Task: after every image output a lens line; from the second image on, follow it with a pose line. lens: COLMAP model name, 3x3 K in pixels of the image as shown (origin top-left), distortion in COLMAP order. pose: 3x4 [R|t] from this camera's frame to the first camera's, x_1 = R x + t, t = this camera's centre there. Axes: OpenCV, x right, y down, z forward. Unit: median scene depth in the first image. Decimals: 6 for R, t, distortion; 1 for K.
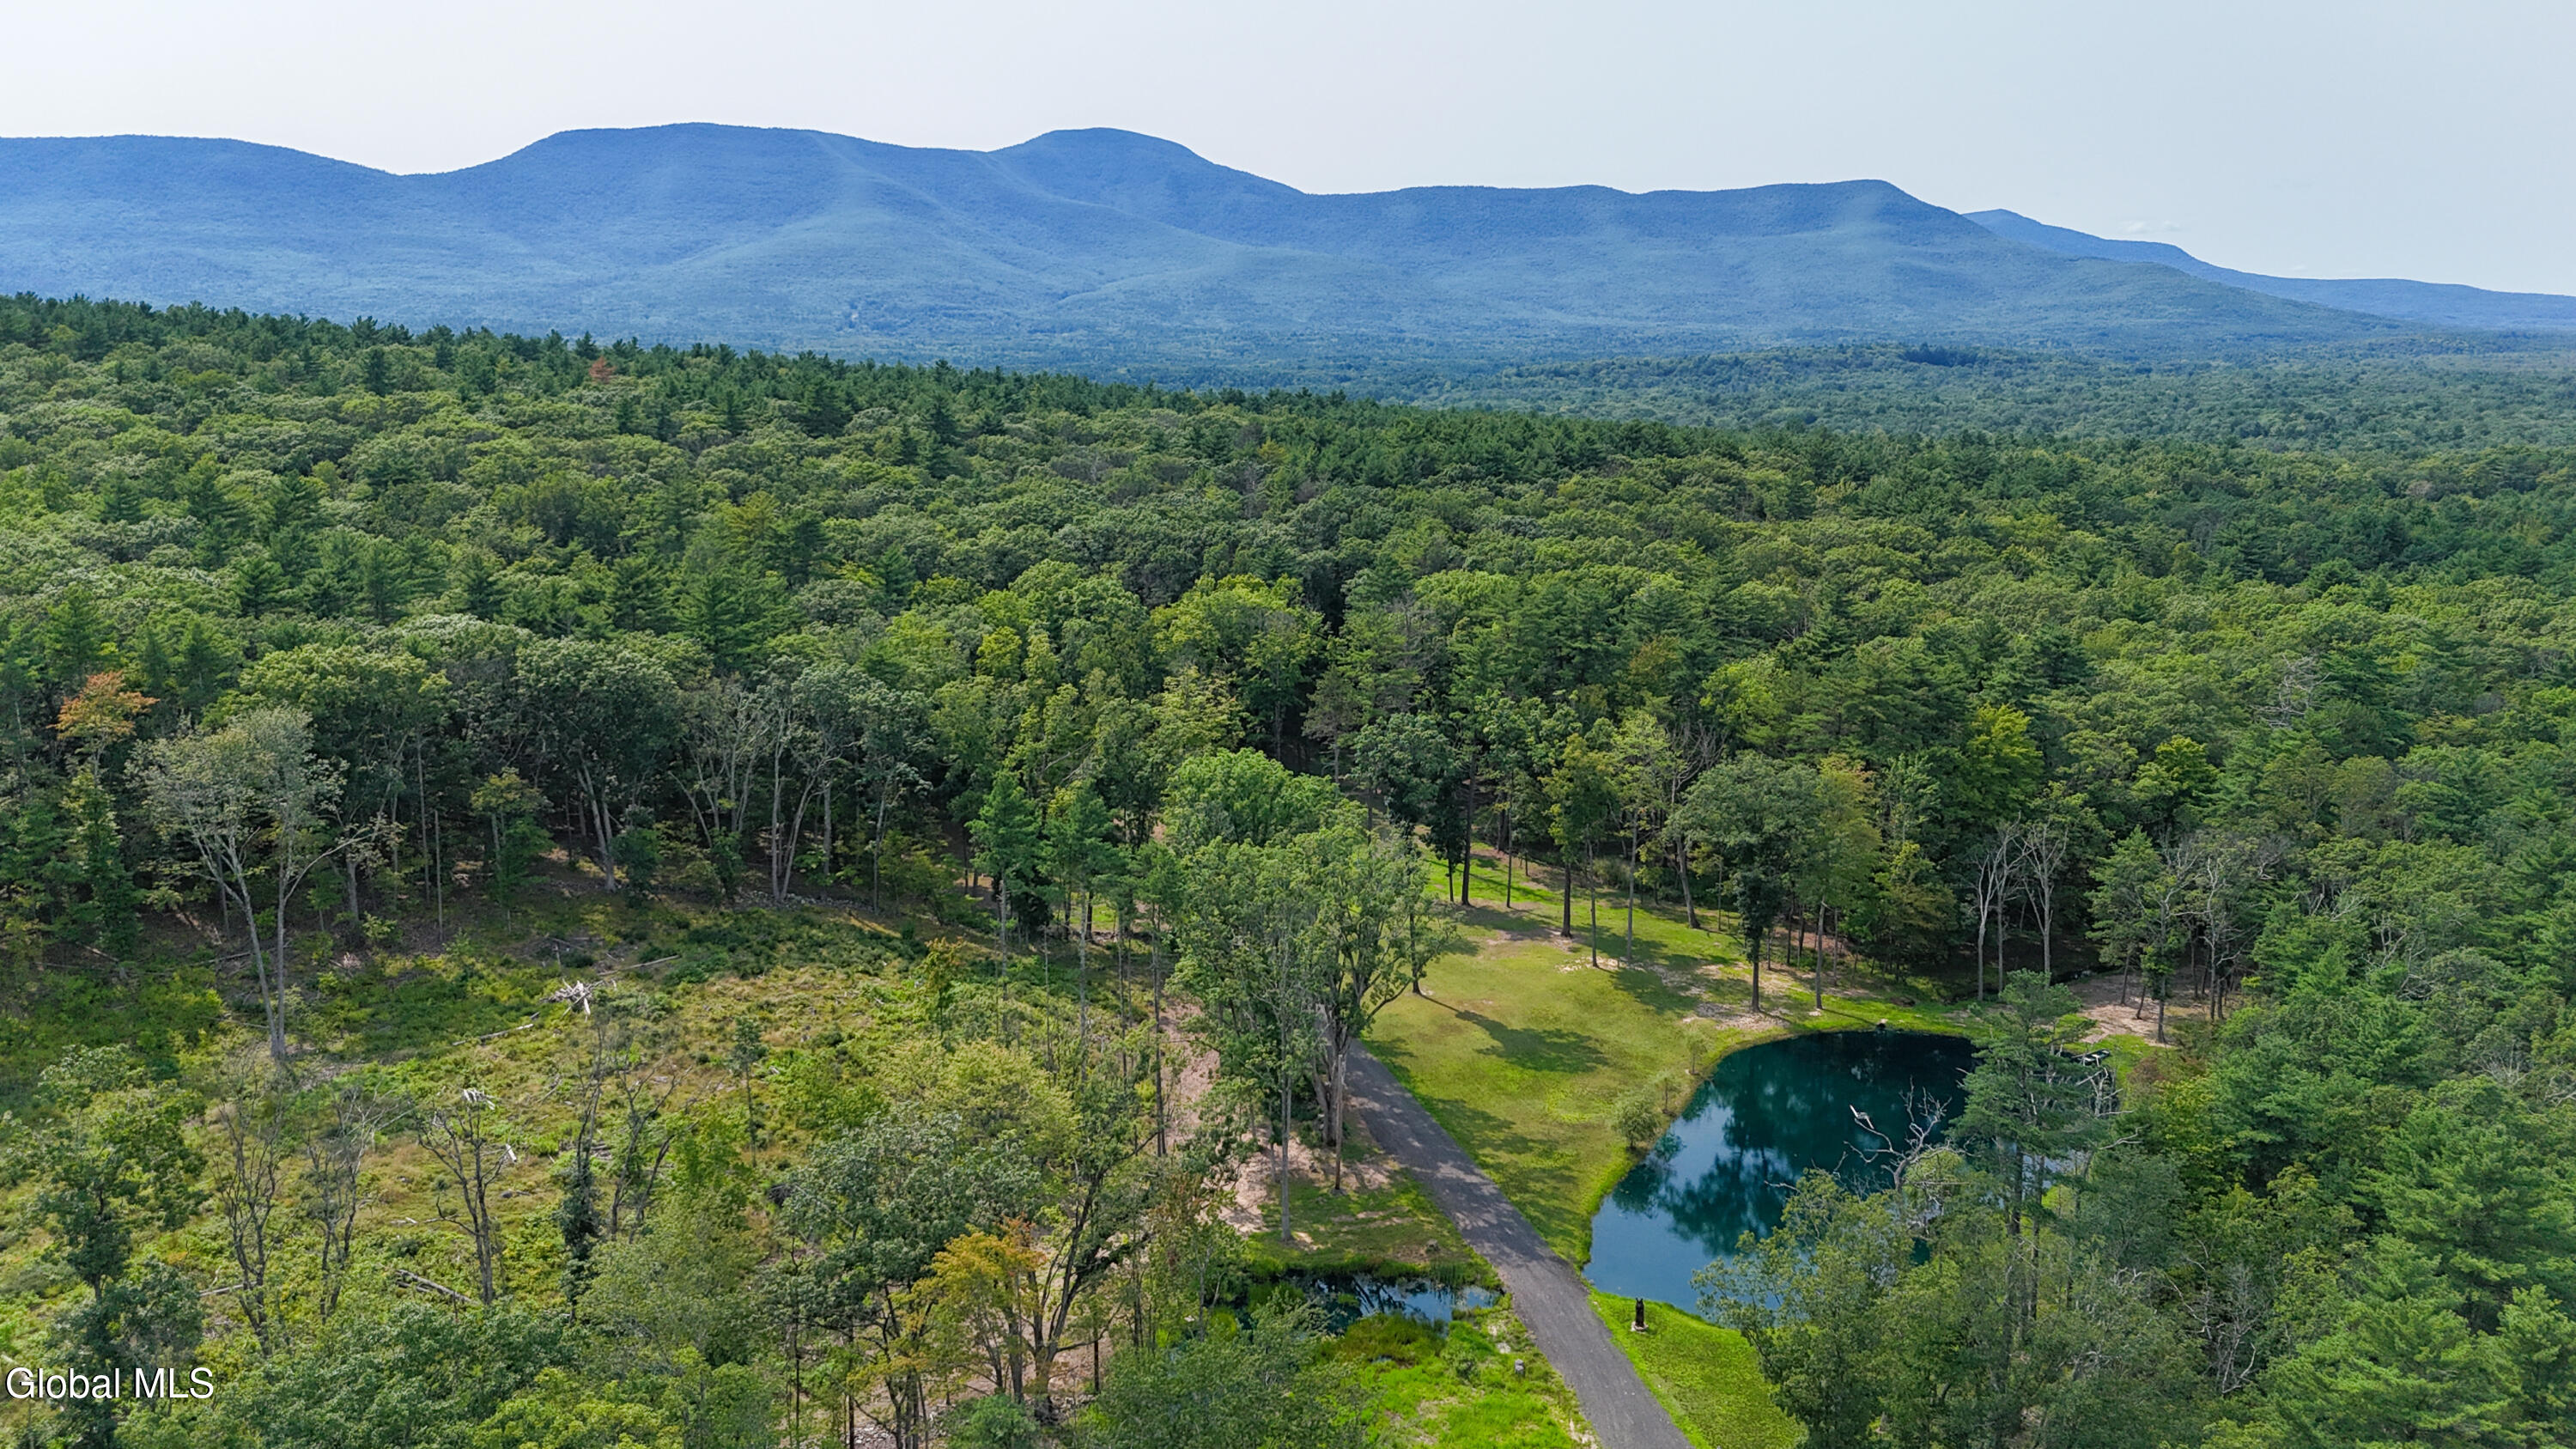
lens RADIAL K [[1915.1, 0, 1263.1], [0, 1915.1, 719.9], [0, 0, 1]] dist [0.025516, -0.029907]
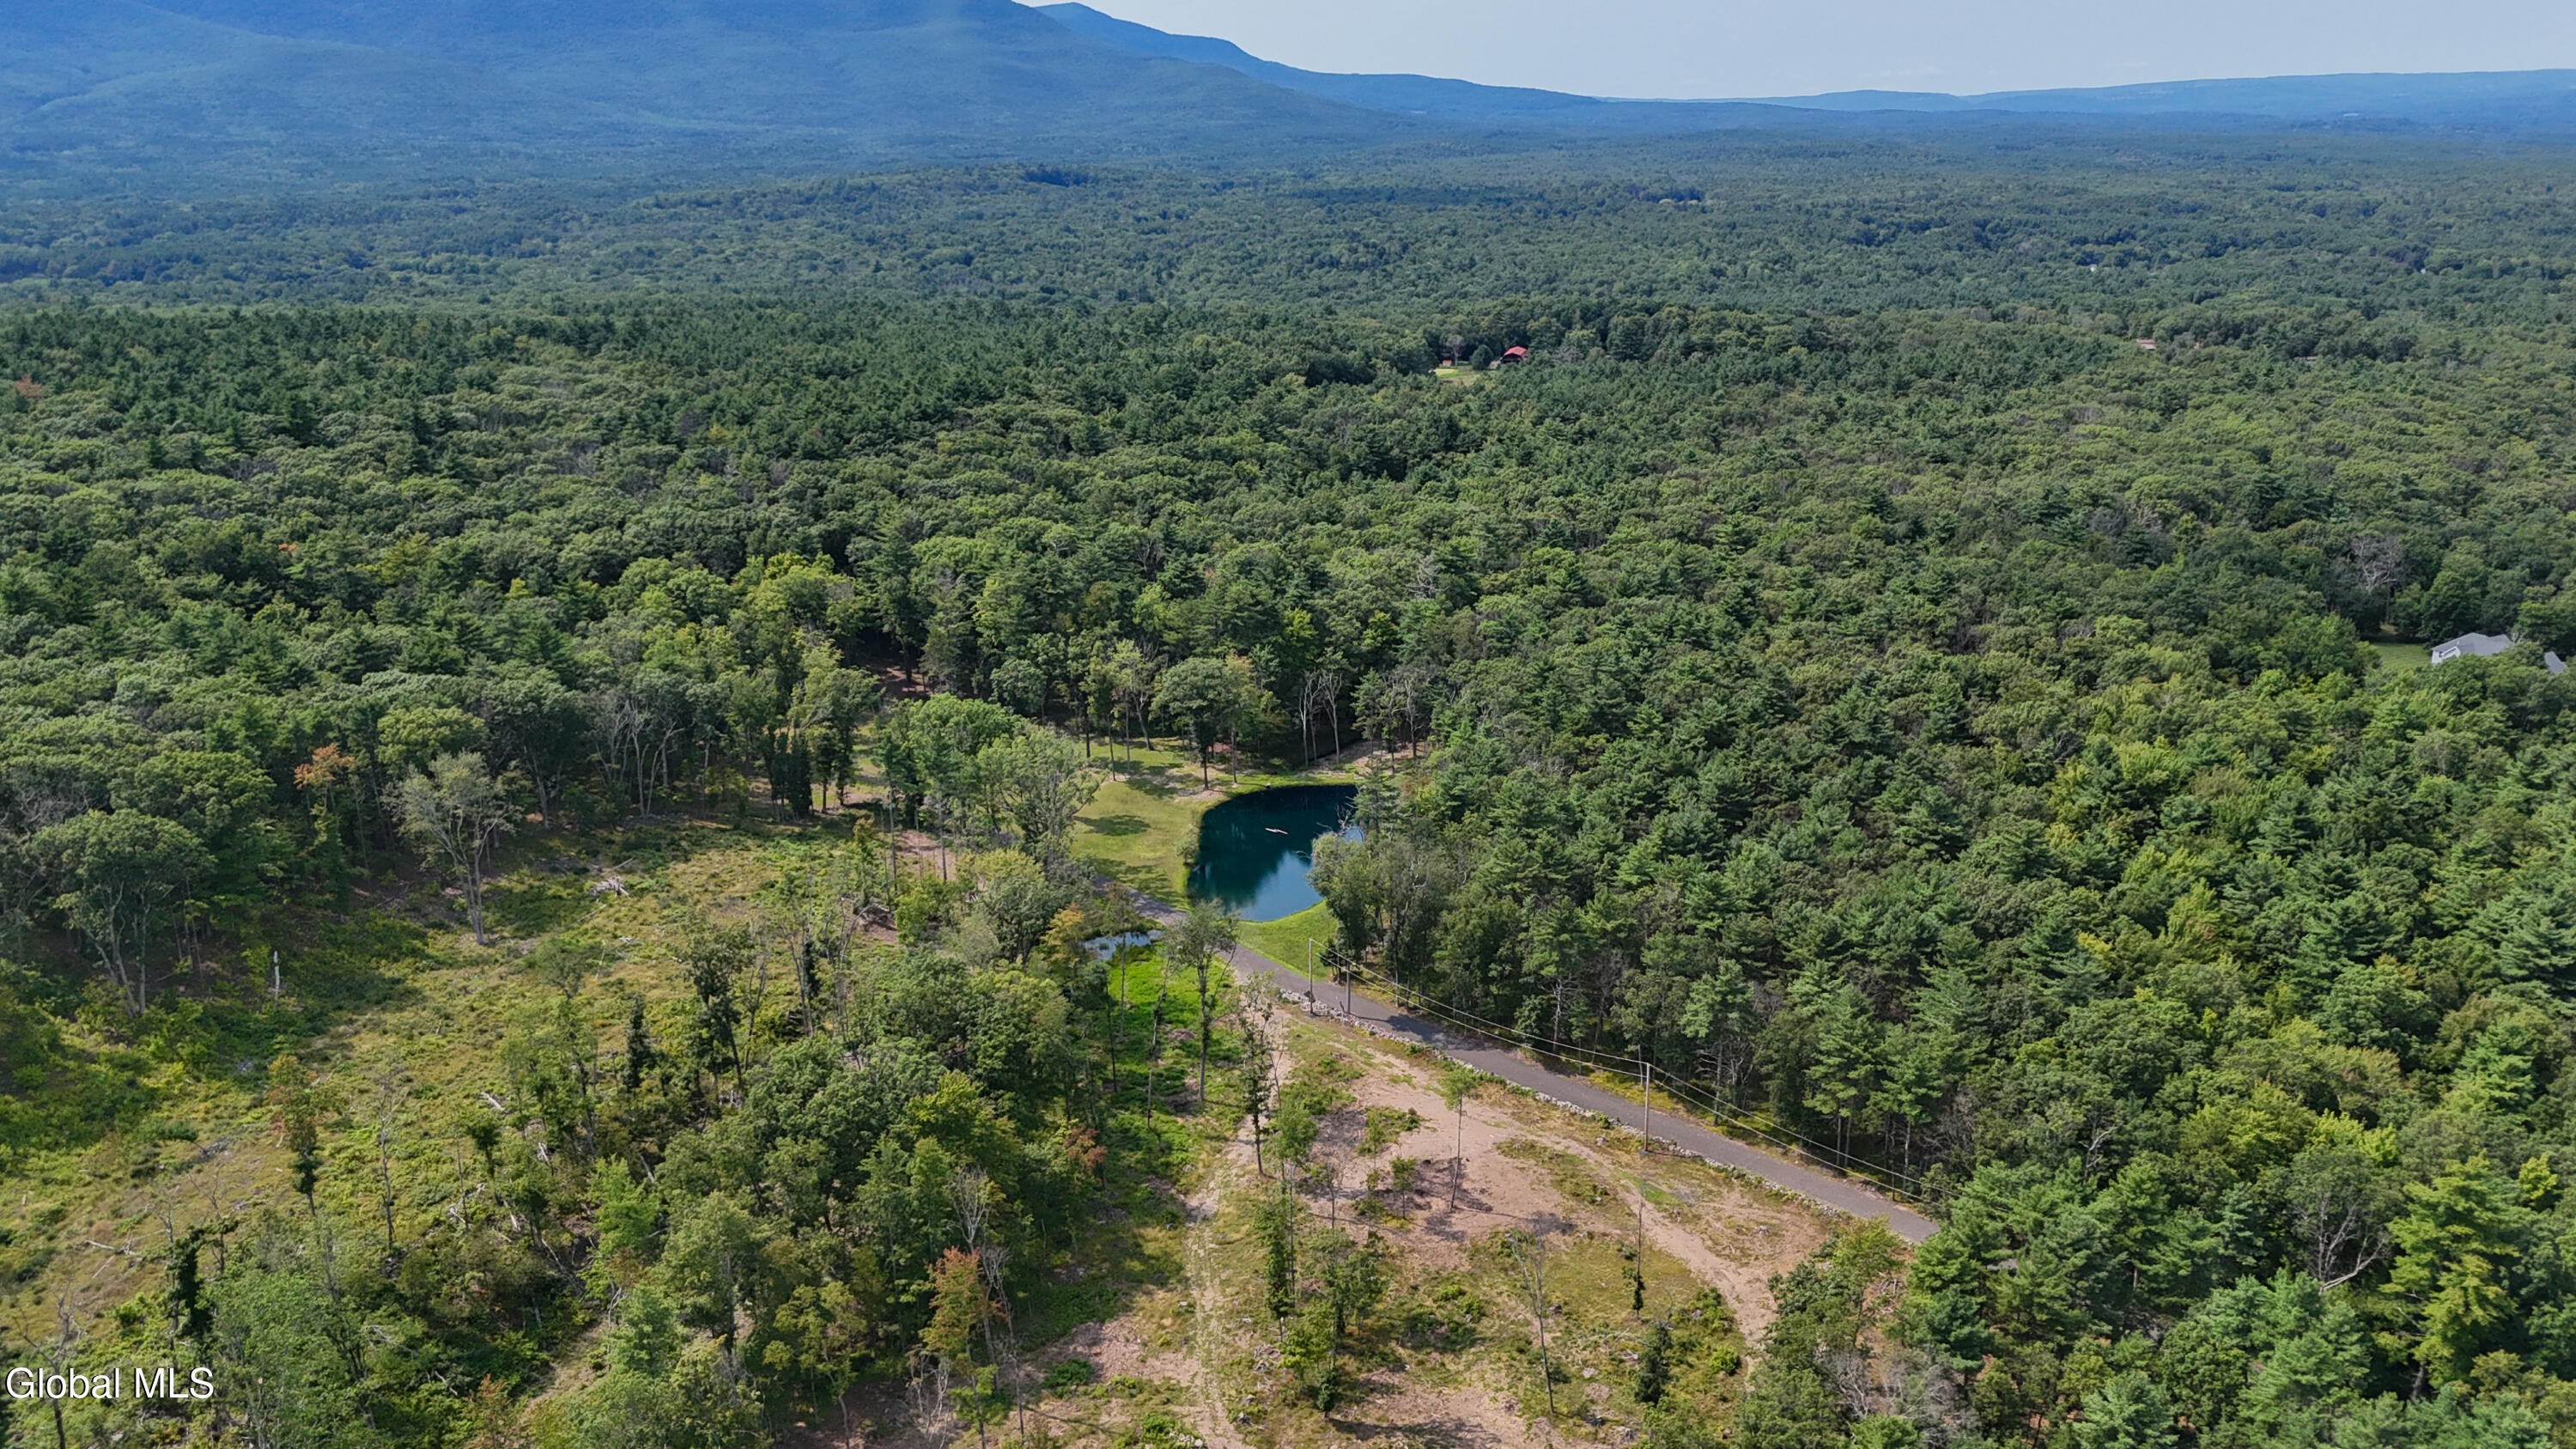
lens RADIAL K [[1915.1, 0, 1294.7], [0, 1915.1, 724.6], [0, 0, 1]] dist [0.025516, -0.029907]
pose [[0.893697, -0.145844, 0.424306, -0.429836], [0.099901, 0.986637, 0.128715, -0.137828], [-0.437408, -0.072644, 0.896324, -0.689736]]
